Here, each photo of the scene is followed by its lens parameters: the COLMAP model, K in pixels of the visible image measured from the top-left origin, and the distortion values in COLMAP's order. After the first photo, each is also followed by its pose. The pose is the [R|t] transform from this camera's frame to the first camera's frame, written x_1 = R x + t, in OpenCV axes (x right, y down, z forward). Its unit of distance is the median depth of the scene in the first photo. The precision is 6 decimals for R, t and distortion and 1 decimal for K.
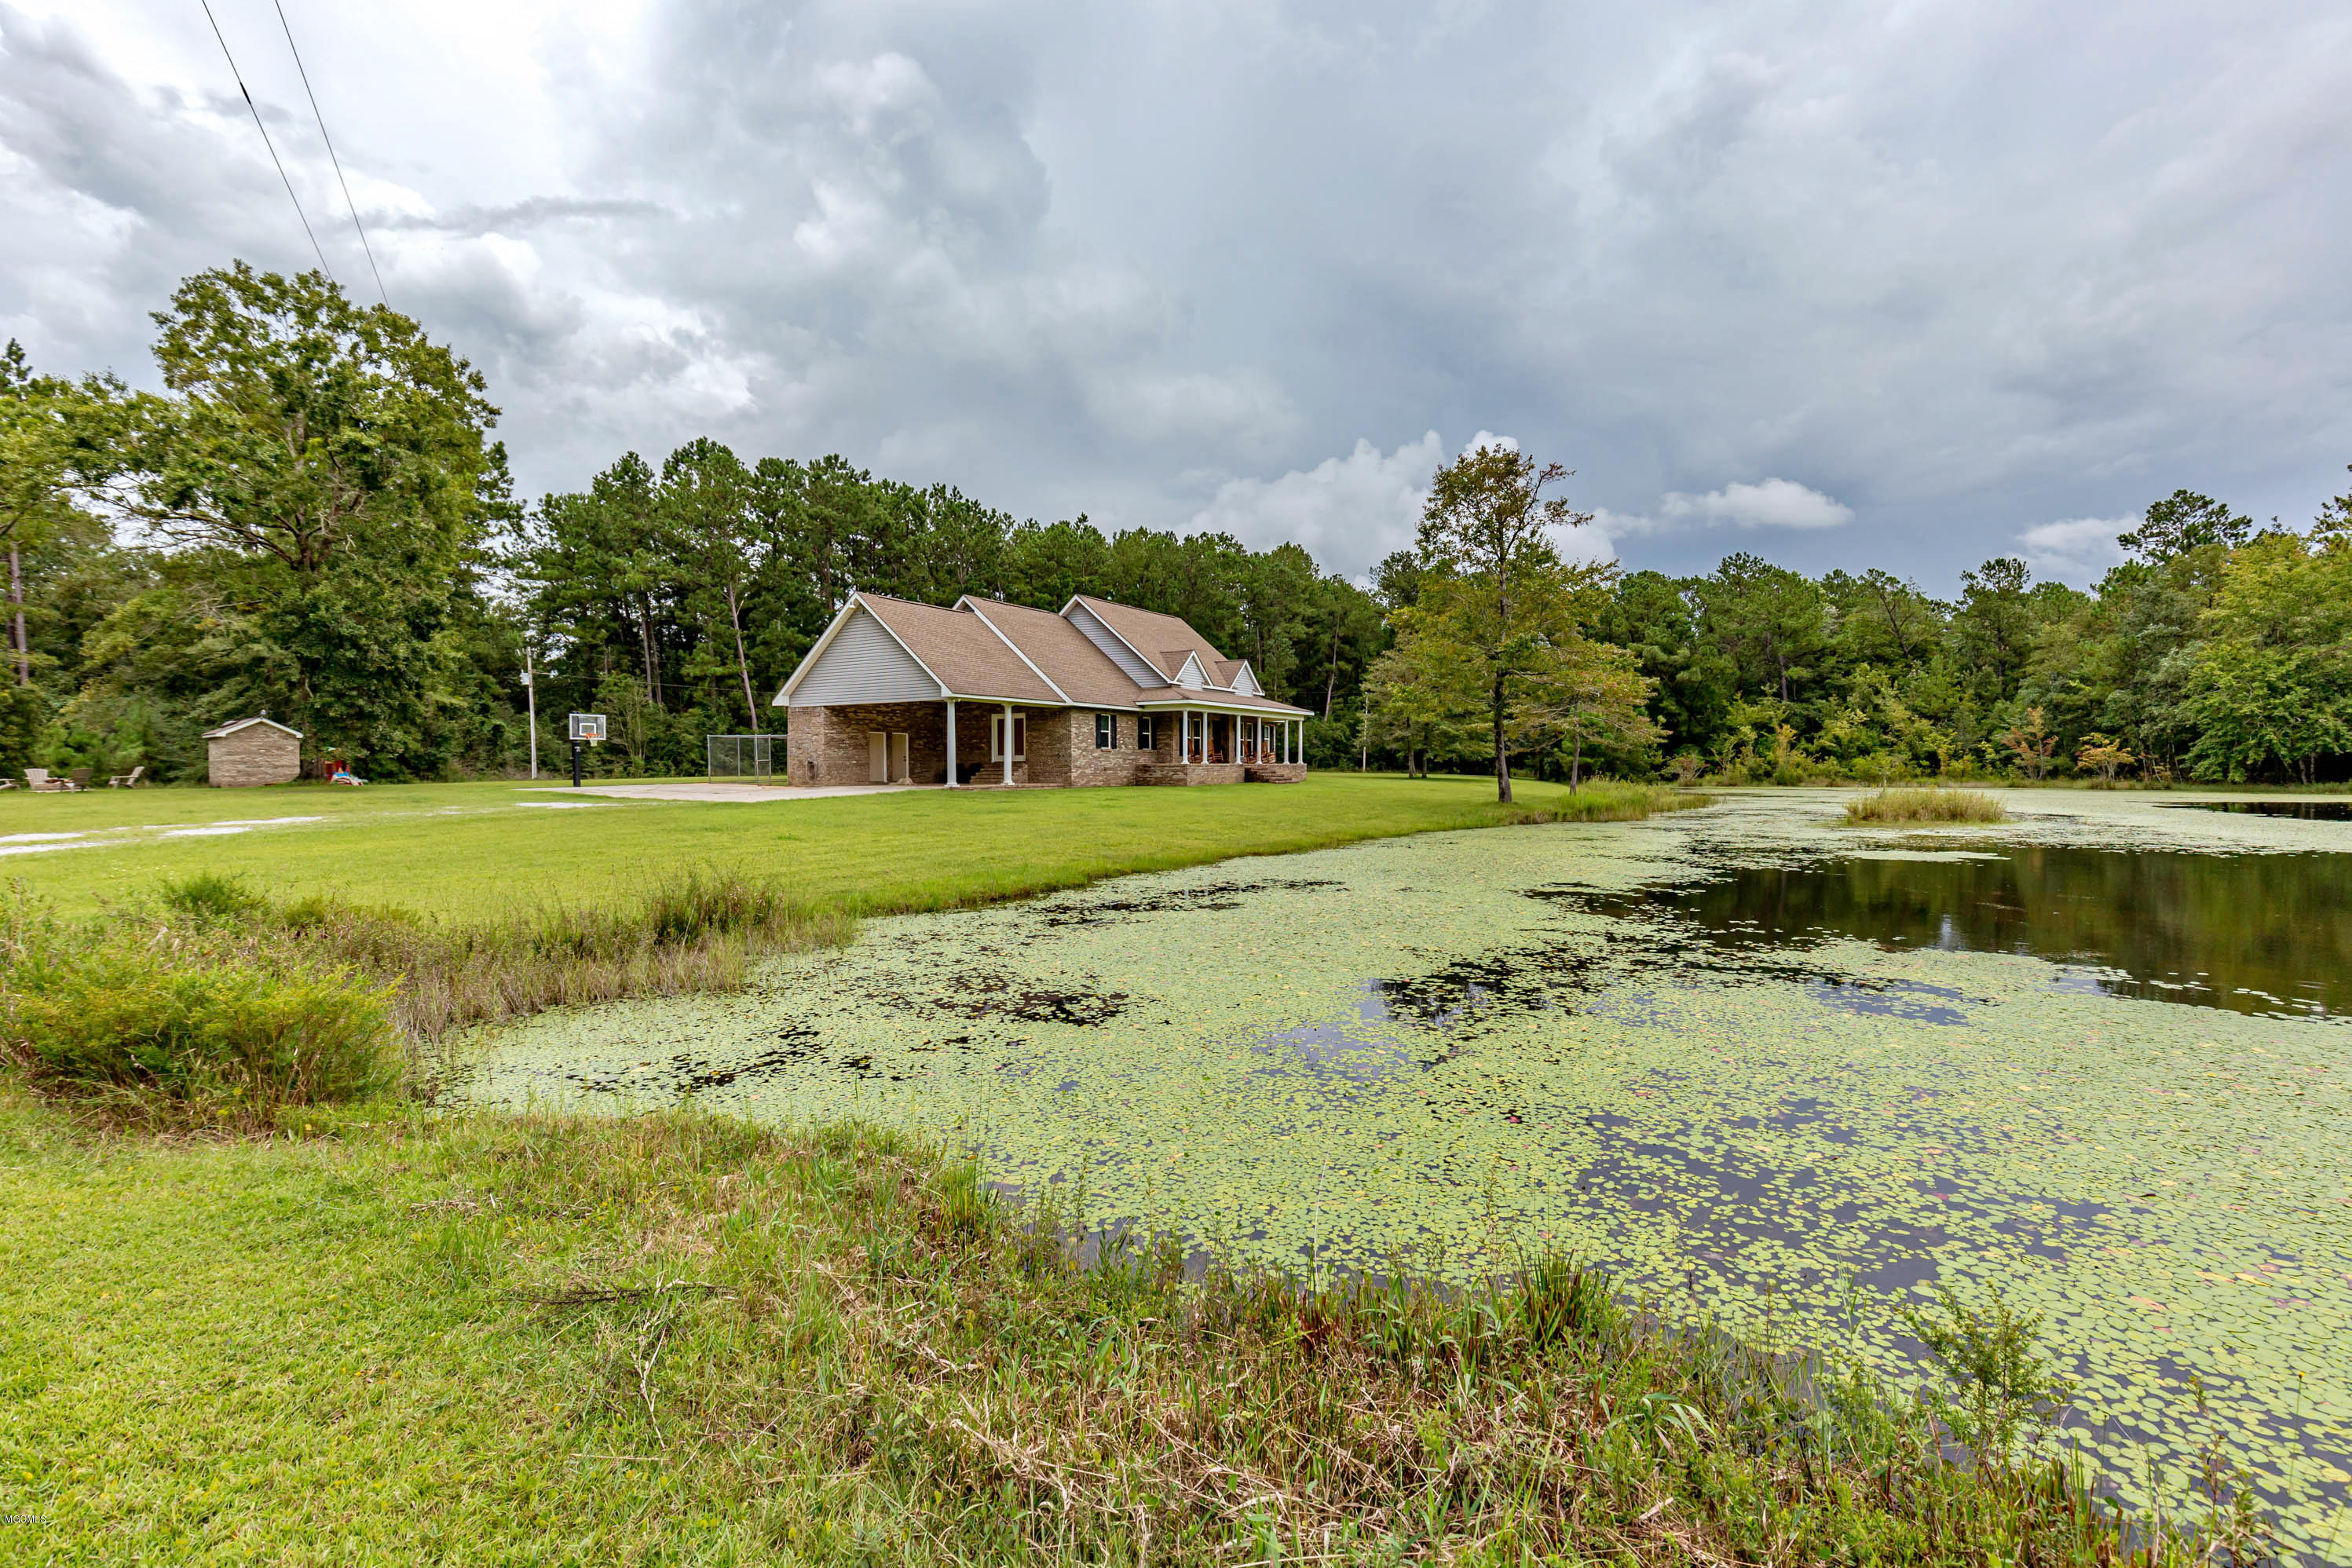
lens RADIAL K [[1049.0, 0, 1179.2], [0, 1049.0, 801.1], [0, 0, 1]] dist [-0.014717, 0.001144]
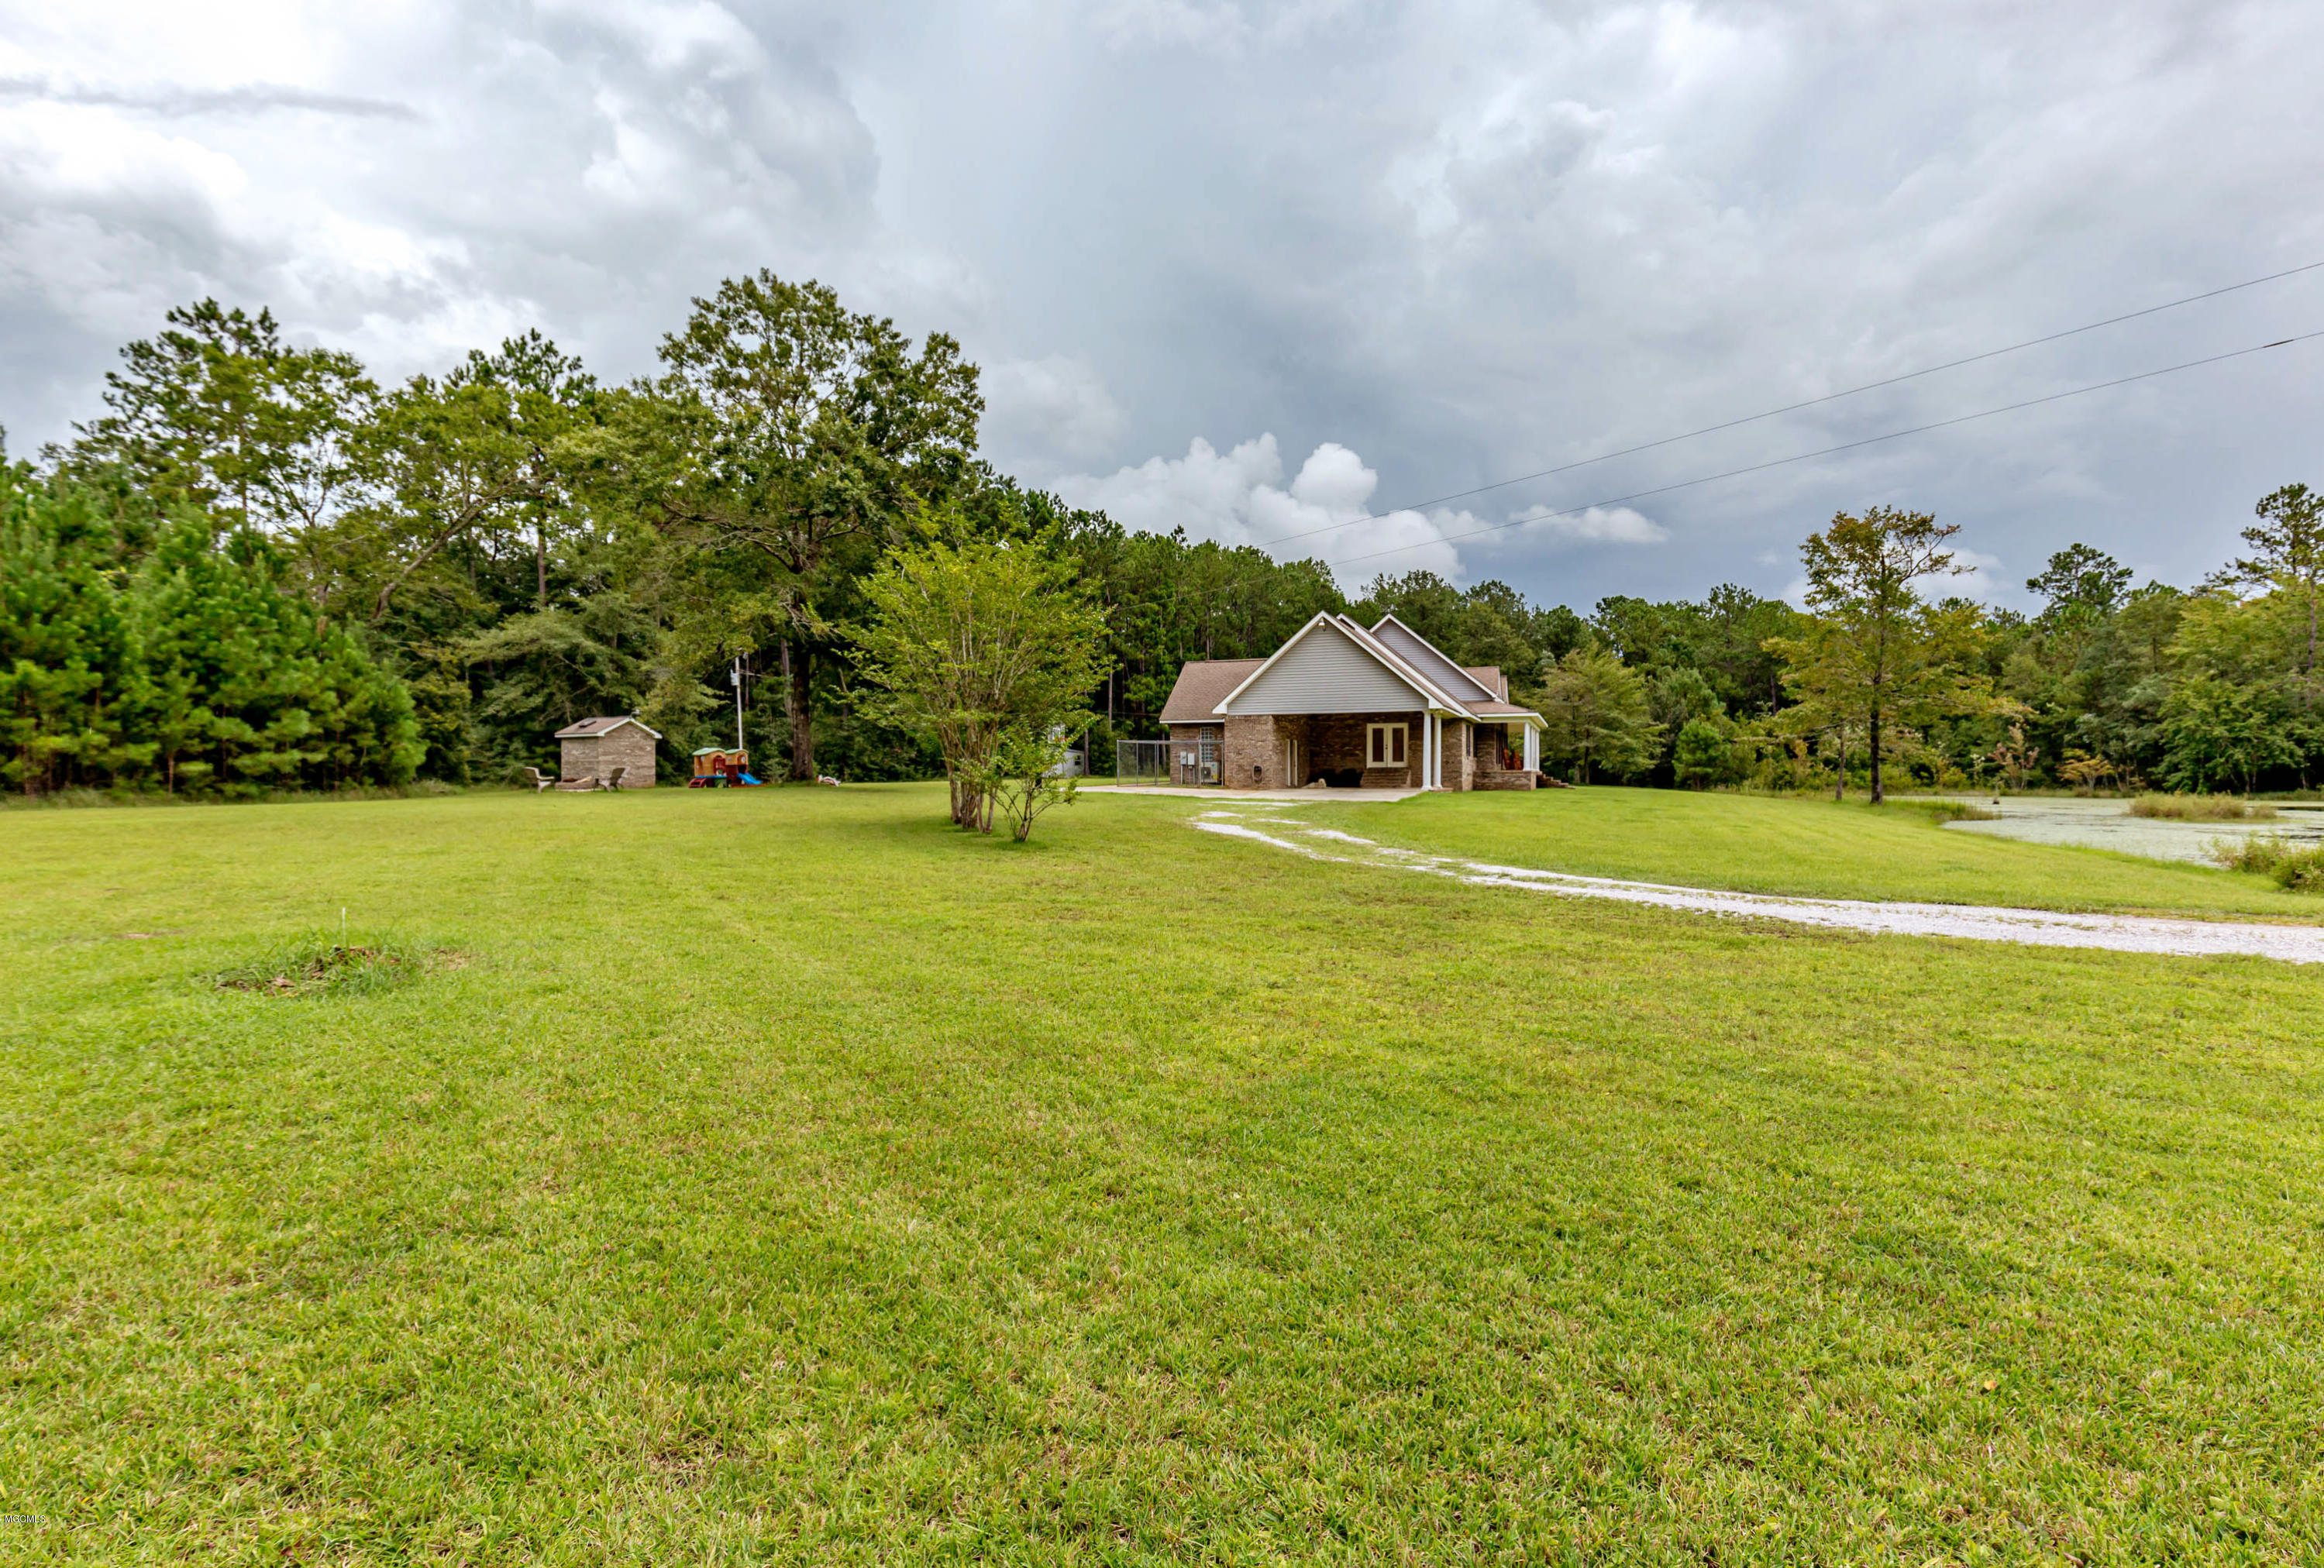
lens RADIAL K [[1137.3, 0, 1163.3], [0, 1137.3, 762.6], [0, 0, 1]] dist [-0.014906, 0.000276]
pose [[0.985527, 0.005904, 0.169416, -0.345106], [0.002316, 0.998831, -0.048279, 0.008449], [-0.169503, 0.047973, 0.984361, -0.077718]]
